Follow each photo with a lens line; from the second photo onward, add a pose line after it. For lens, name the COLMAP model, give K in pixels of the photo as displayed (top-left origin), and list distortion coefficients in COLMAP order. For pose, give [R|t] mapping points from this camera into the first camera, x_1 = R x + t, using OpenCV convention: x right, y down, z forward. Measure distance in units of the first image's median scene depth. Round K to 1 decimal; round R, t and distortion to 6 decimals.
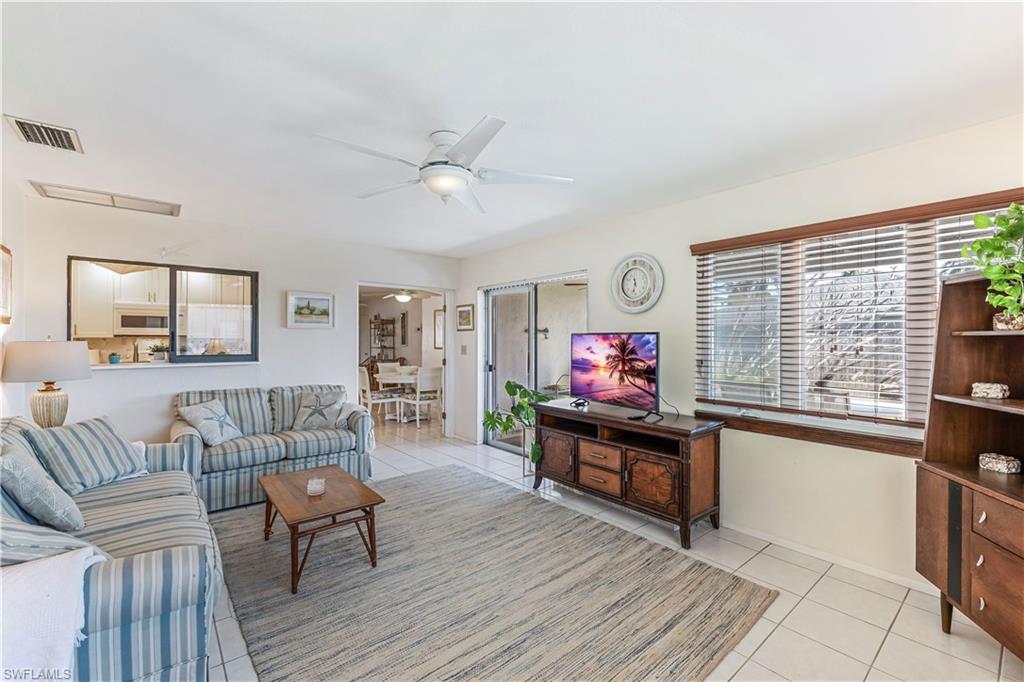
lens RADIAL K [[433.4, 0, 514.9], [0, 433.4, 341.2], [0, 0, 1]] dist [0.000253, -0.000096]
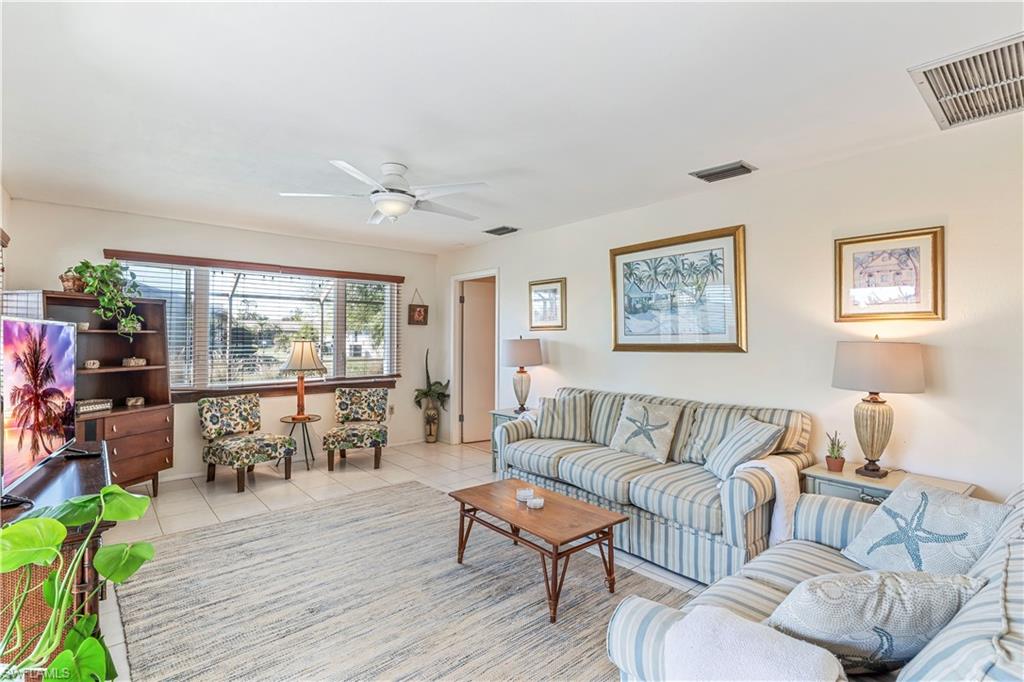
lens RADIAL K [[496.2, 0, 518.9], [0, 496.2, 336.5], [0, 0, 1]] dist [-0.015303, -0.000299]
pose [[-0.999526, -0.006258, -0.030130, -0.394280], [-0.006124, 0.999971, -0.004530, -0.001208], [0.030158, -0.004344, -0.999536, 2.002780]]
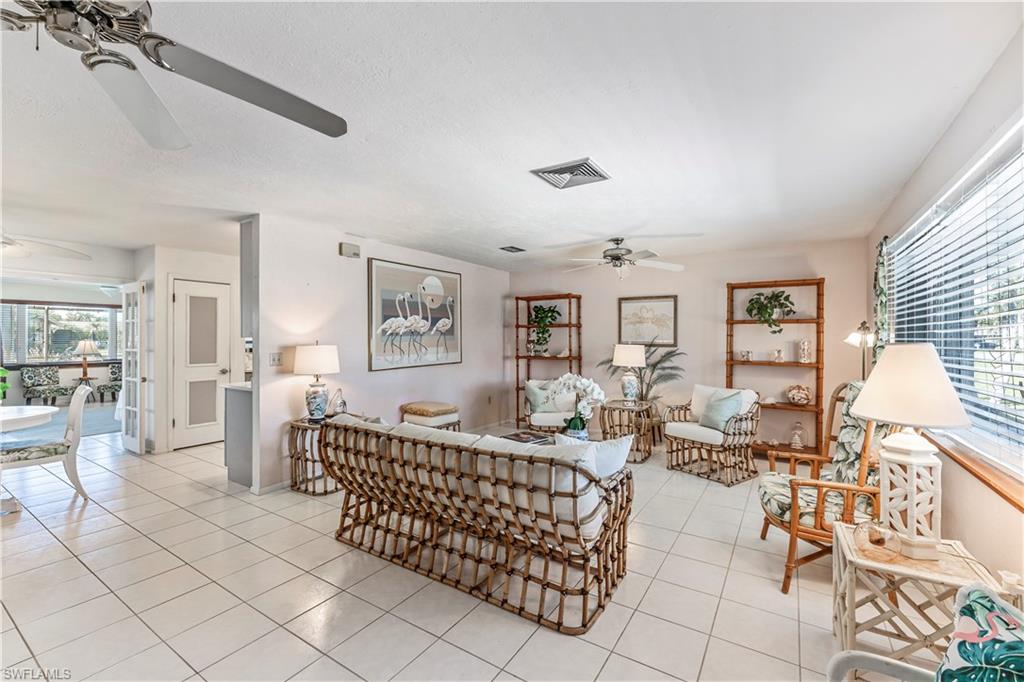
lens RADIAL K [[433.4, 0, 516.6], [0, 433.4, 342.9], [0, 0, 1]] dist [0.000253, -0.000096]
pose [[-0.952786, -0.005525, -0.303592, -1.684699], [-0.007698, 0.999953, 0.005963, -0.016161], [0.303544, 0.008018, -0.952784, 4.138538]]
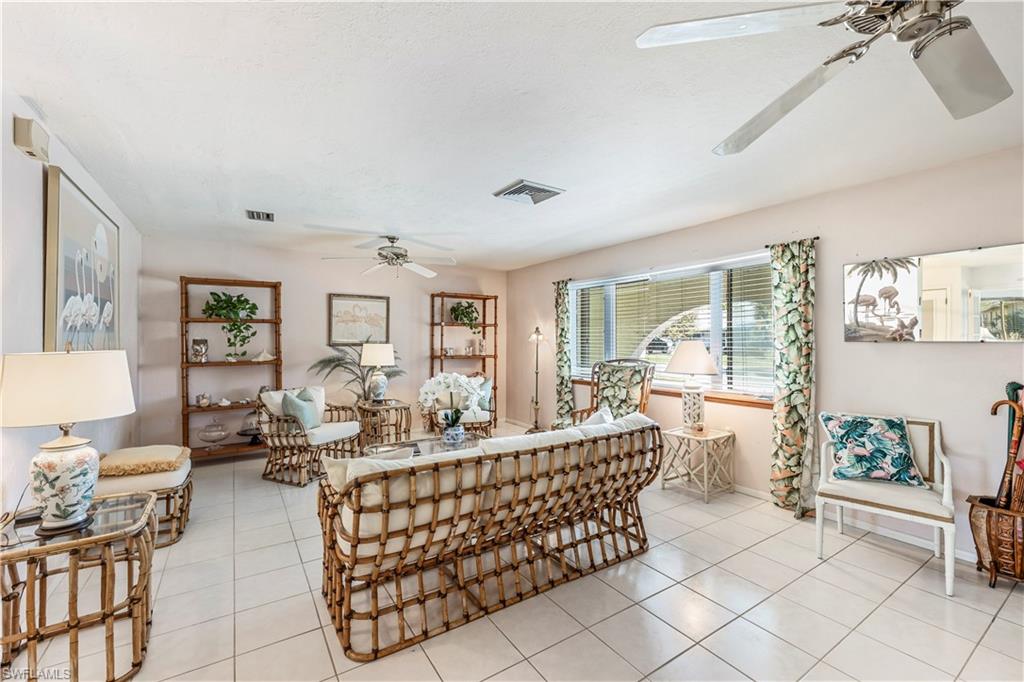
lens RADIAL K [[433.4, 0, 510.0], [0, 433.4, 339.0], [0, 0, 1]] dist [0.000253, -0.000096]
pose [[-0.109708, -0.005291, -0.993950, -1.055256], [0.001454, 0.999984, -0.005484, -0.012080], [0.993963, -0.002047, -0.109698, 3.397413]]
